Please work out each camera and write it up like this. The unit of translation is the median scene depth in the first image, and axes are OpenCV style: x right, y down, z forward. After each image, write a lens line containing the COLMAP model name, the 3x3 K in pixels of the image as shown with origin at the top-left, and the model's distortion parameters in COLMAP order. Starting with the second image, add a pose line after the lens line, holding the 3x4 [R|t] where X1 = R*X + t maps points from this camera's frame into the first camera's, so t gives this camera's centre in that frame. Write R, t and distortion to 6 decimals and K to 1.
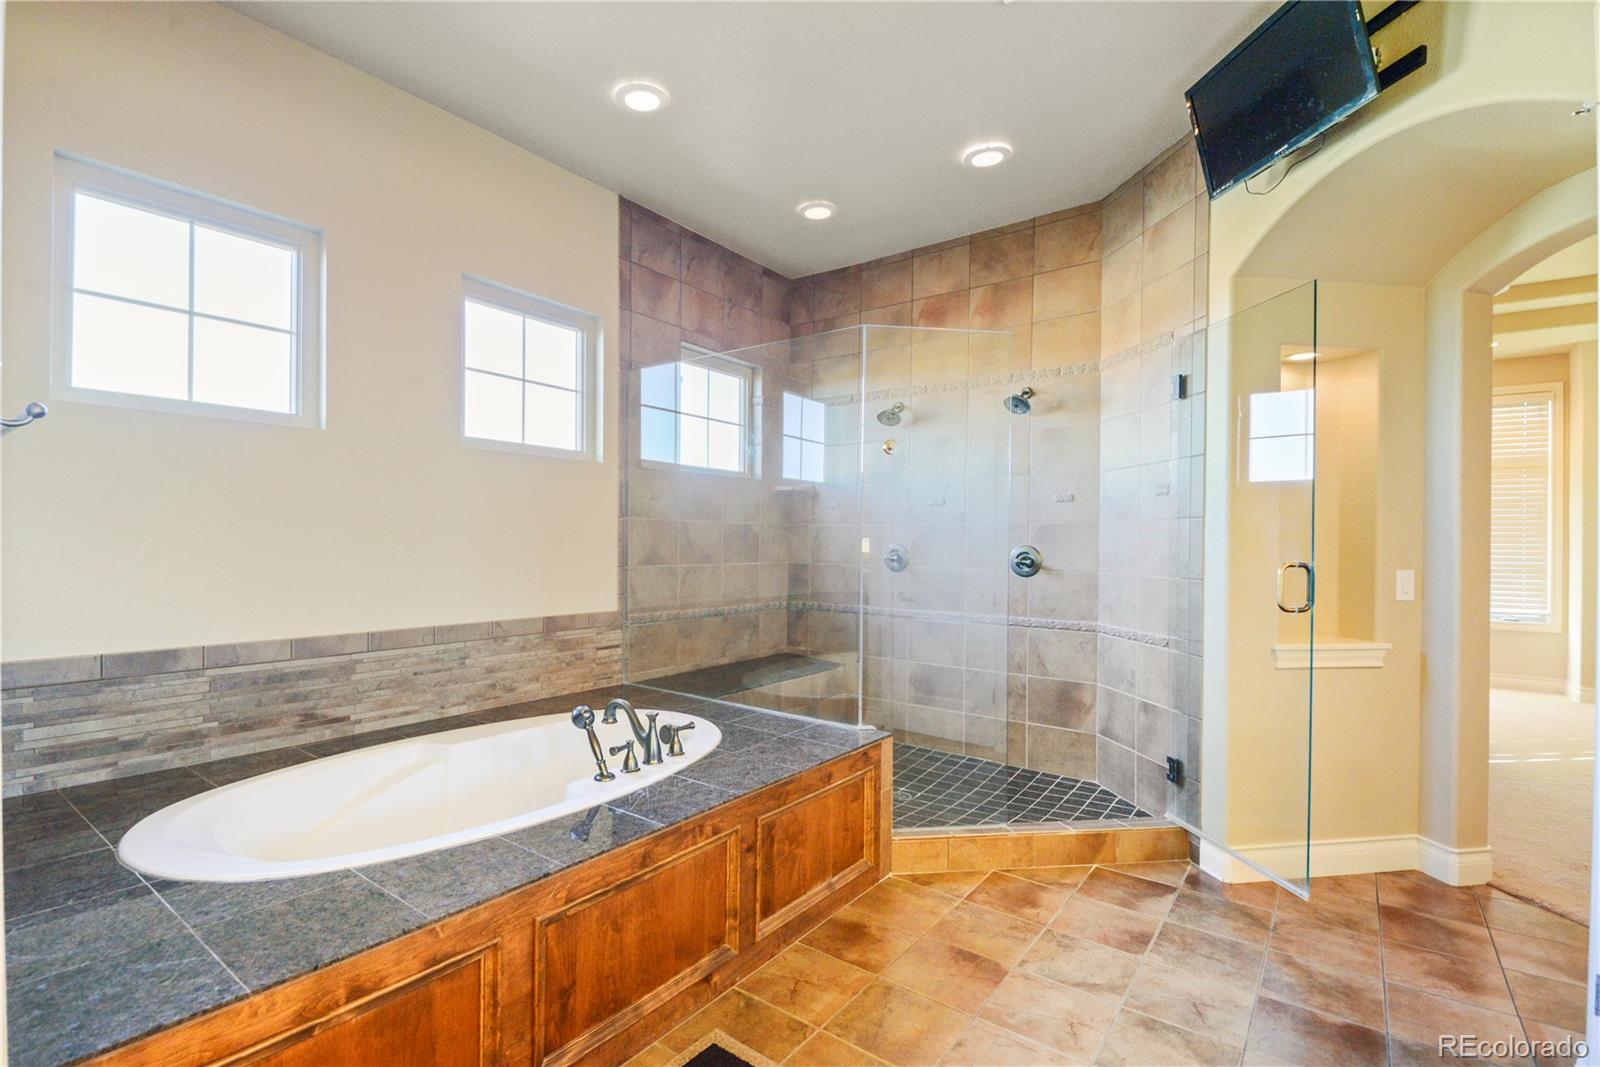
lens RADIAL K [[759.3, 0, 768.6], [0, 759.3, 543.0], [0, 0, 1]] dist [0.000650, -0.004172]
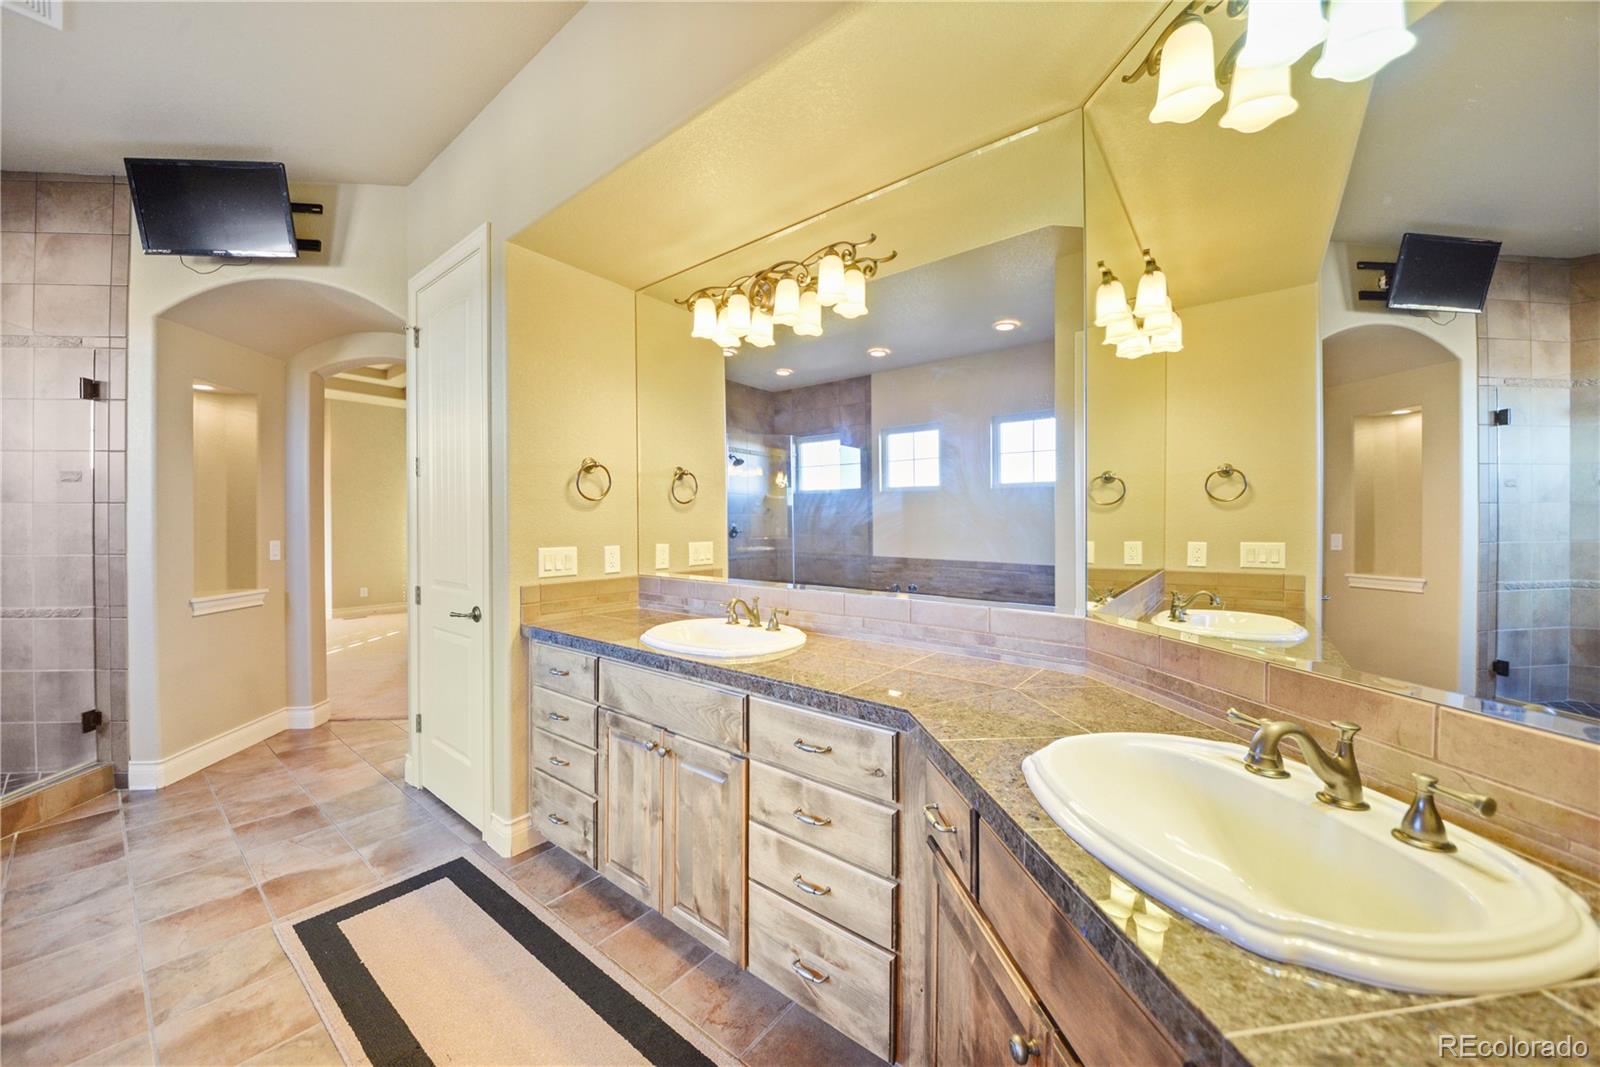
lens RADIAL K [[569.5, 0, 809.2], [0, 569.5, 531.9], [0, 0, 1]] dist [-0.025065, -0.001055]
pose [[0.000846, -0.019079, 0.999818, -0.295460], [0.001641, 0.999817, 0.019078, -0.002616], [-0.999998, 0.001625, 0.000877, -0.096479]]
